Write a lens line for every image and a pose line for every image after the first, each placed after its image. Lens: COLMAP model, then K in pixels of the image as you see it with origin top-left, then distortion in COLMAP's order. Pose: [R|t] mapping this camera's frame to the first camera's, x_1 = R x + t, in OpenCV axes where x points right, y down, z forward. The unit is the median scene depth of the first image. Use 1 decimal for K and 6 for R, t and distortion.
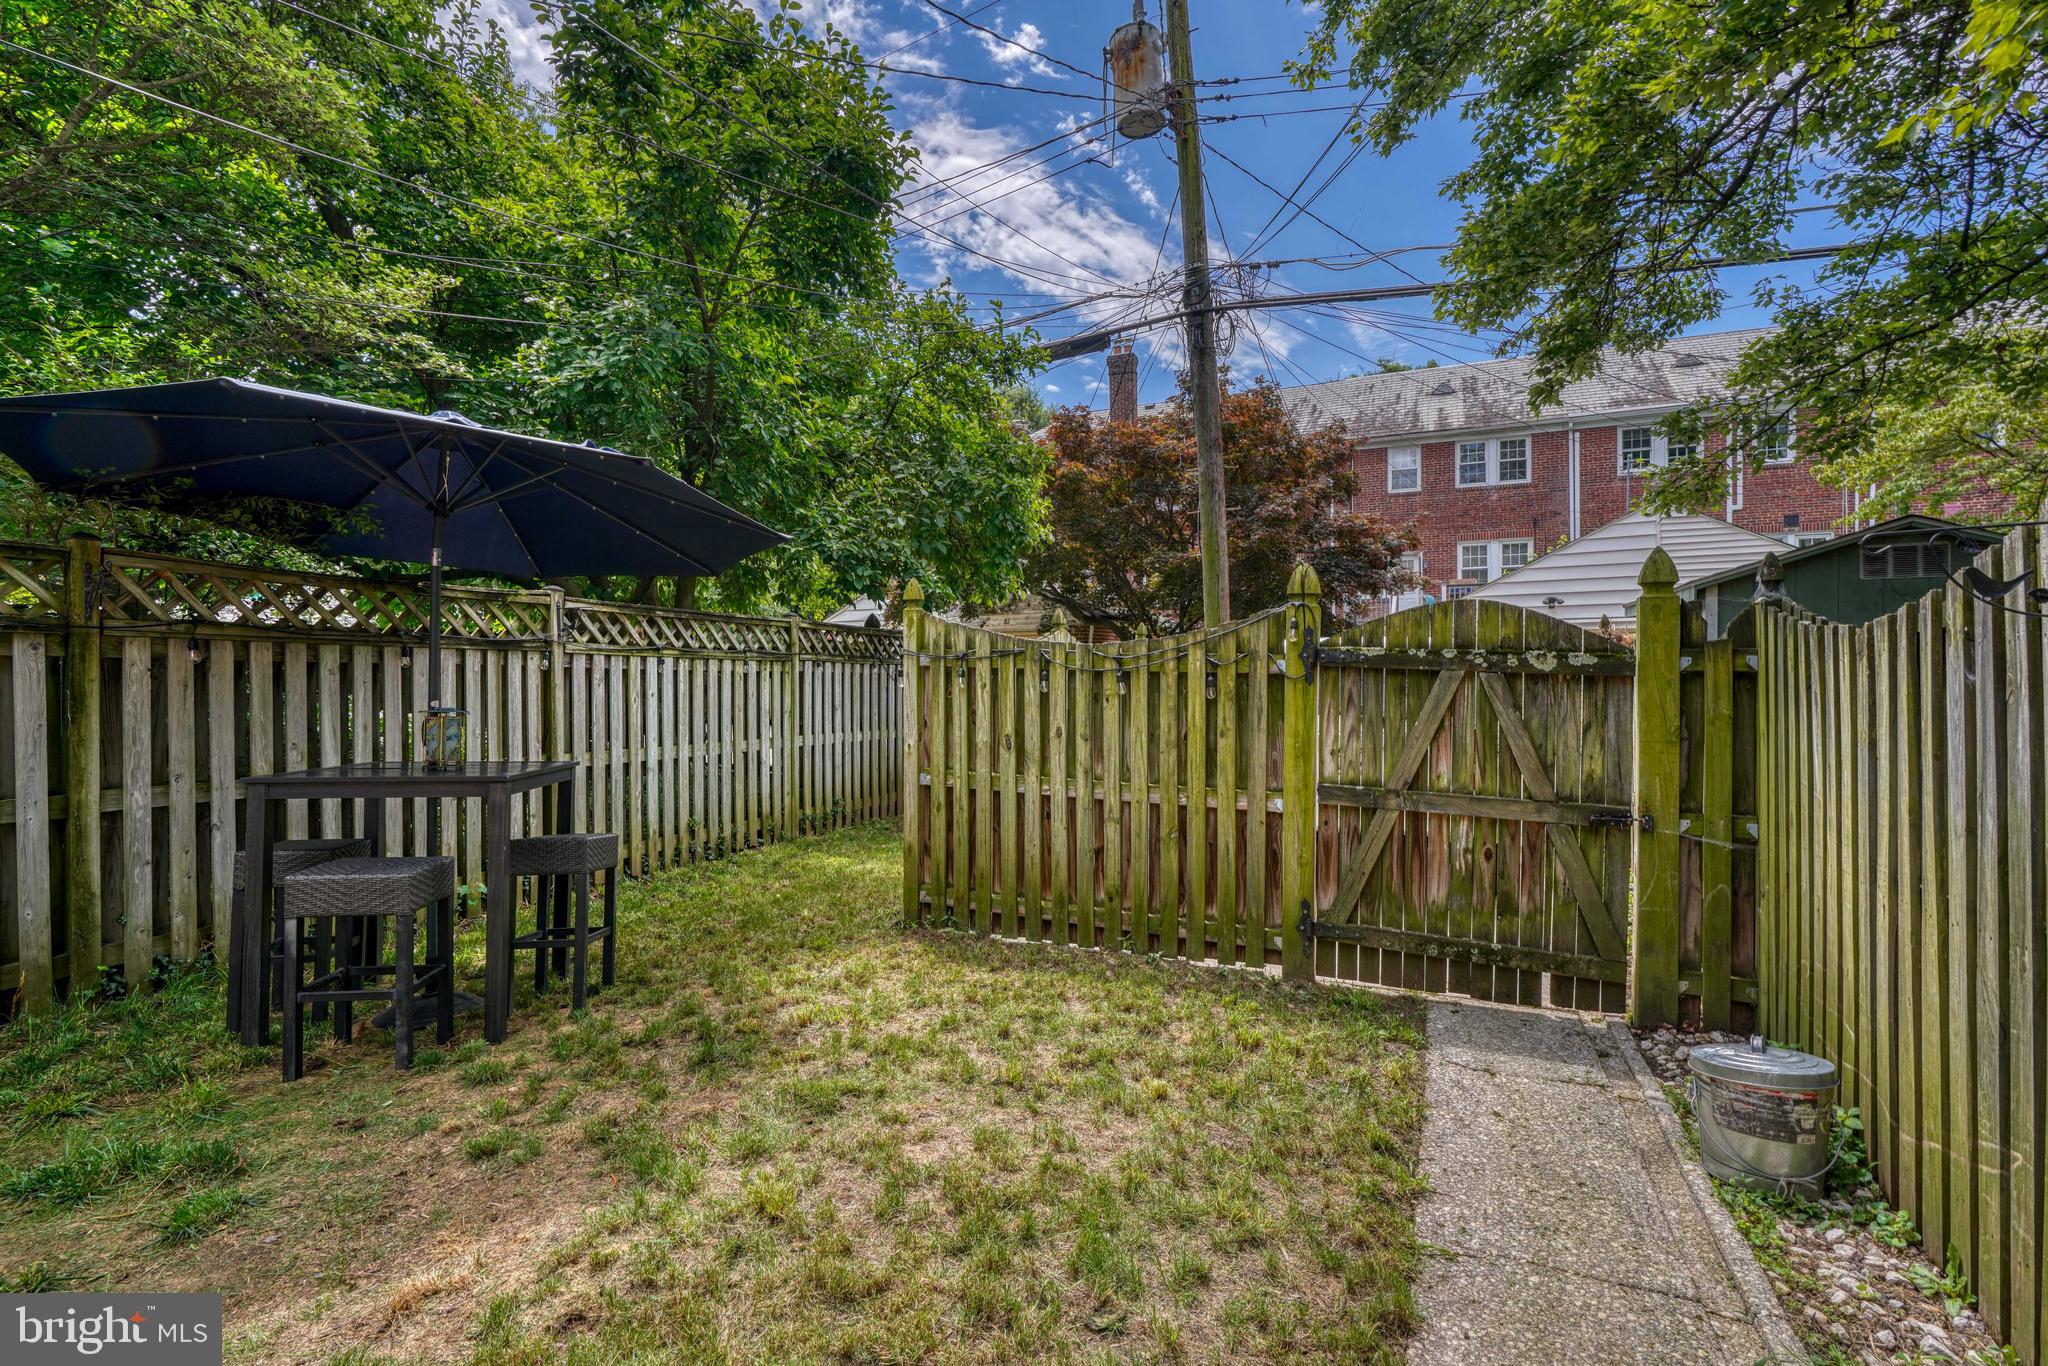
lens RADIAL K [[962.0, 0, 984.8], [0, 962.0, 670.9], [0, 0, 1]] dist [-0.001064, 0.000201]
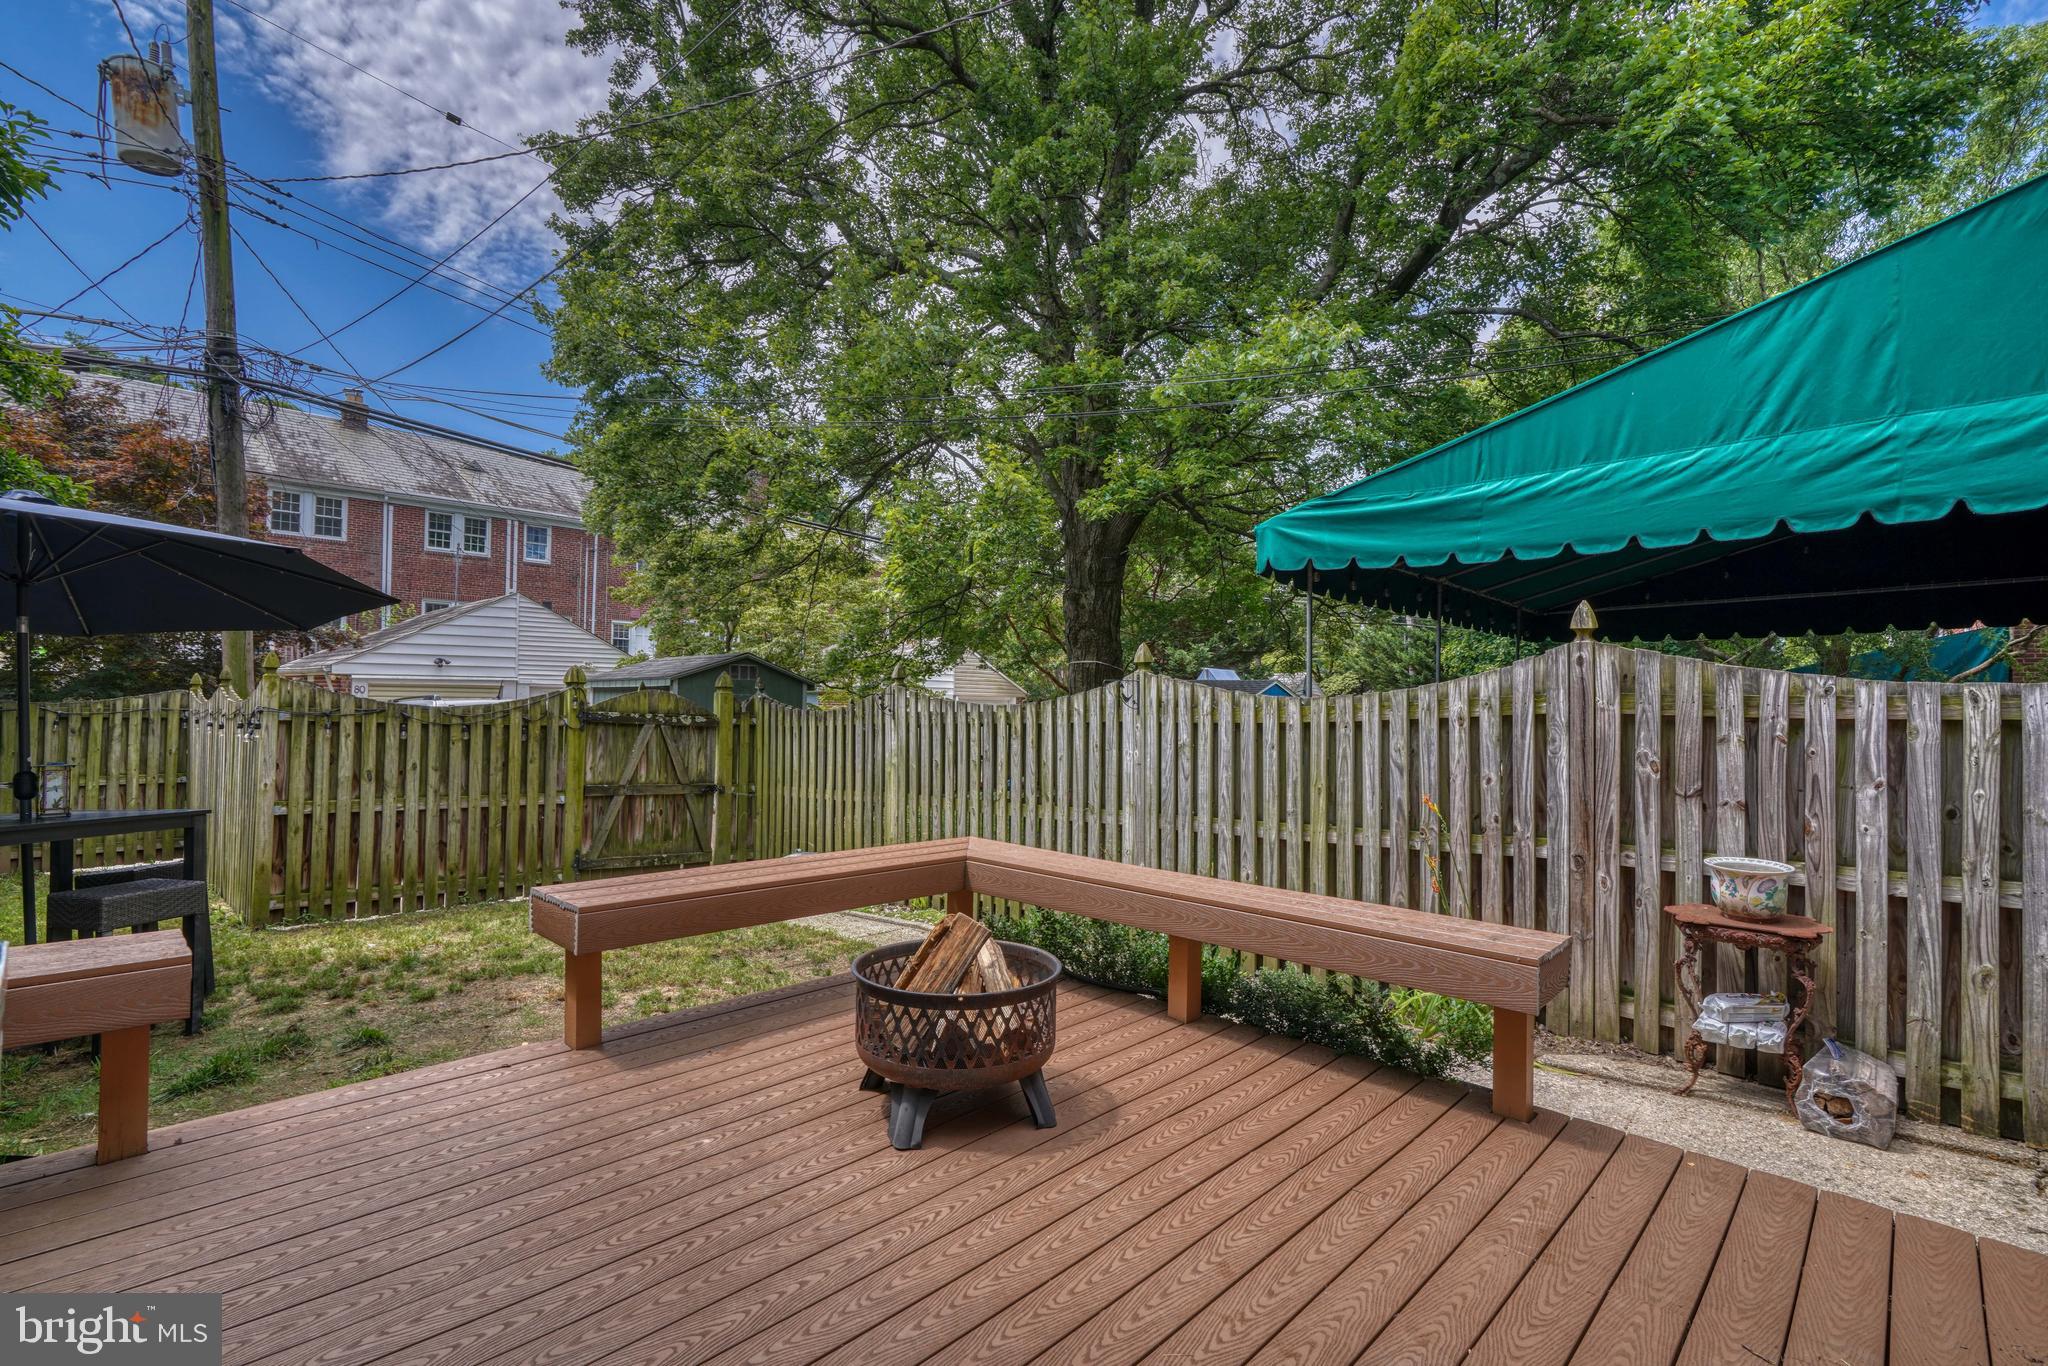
lens RADIAL K [[950.8, 0, 1021.7], [0, 950.8, 694.6], [0, 0, 1]] dist [-0.010291, 0.008885]
pose [[0.321523, 0.025440, 0.946560, -1.017460], [-0.008479, 0.999676, -0.023987, -0.018925], [-0.946864, -0.000313, 0.321634, -0.347680]]
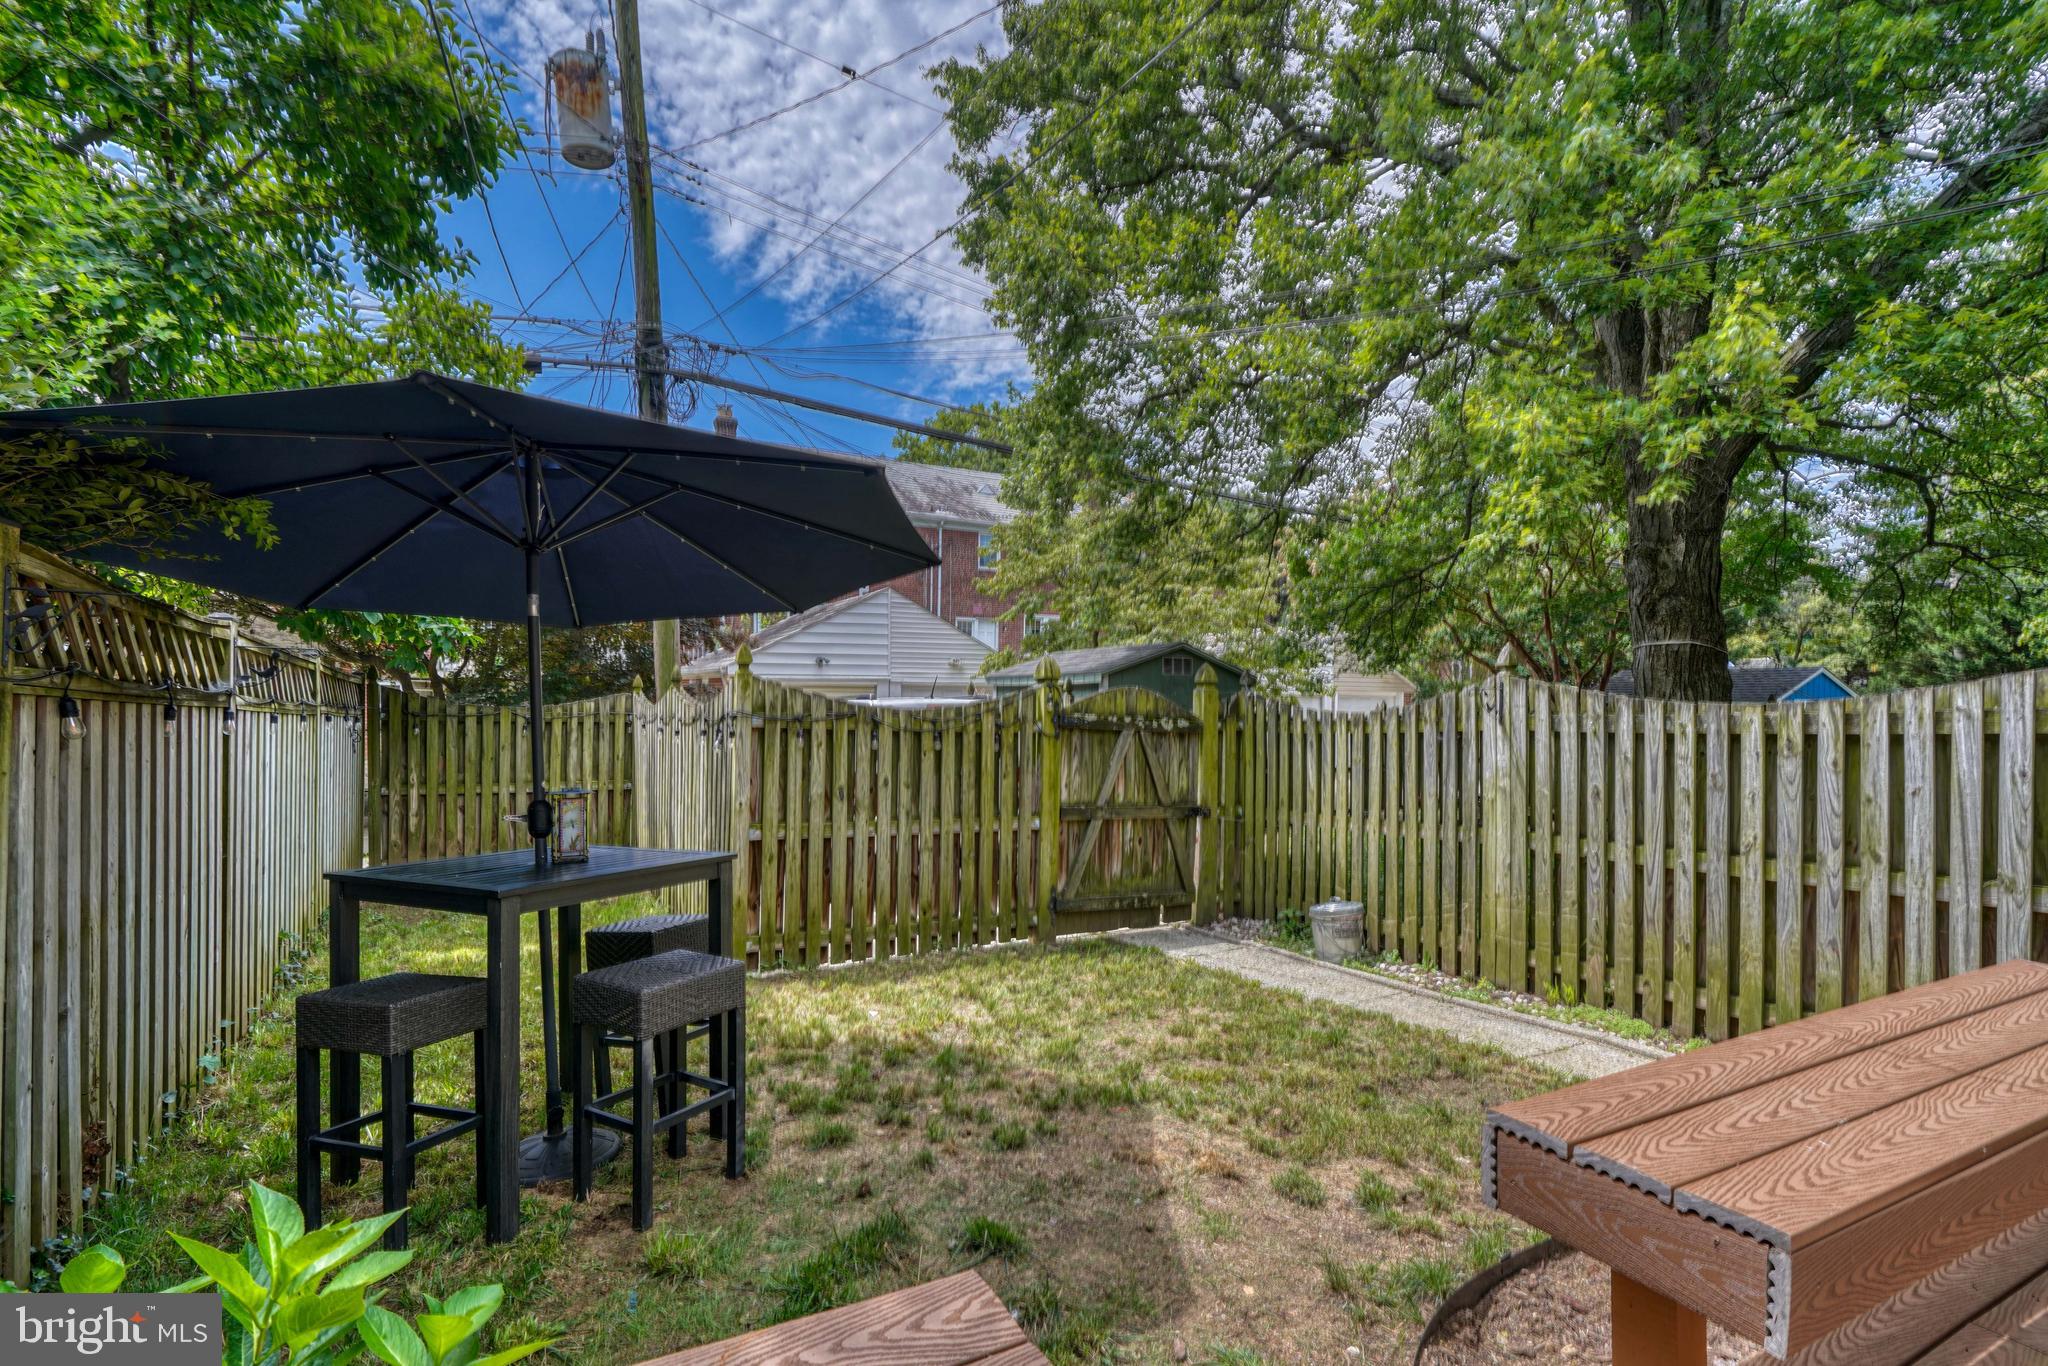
lens RADIAL K [[985.2, 0, 1031.2], [0, 985.2, 708.5], [0, 0, 1]] dist [-0.002703, 0.007574]
pose [[0.584696, 0.007857, 0.811215, -0.833884], [-0.005405, 0.999969, -0.005790, -0.022548], [-0.811235, -0.001000, 0.584720, 0.136491]]
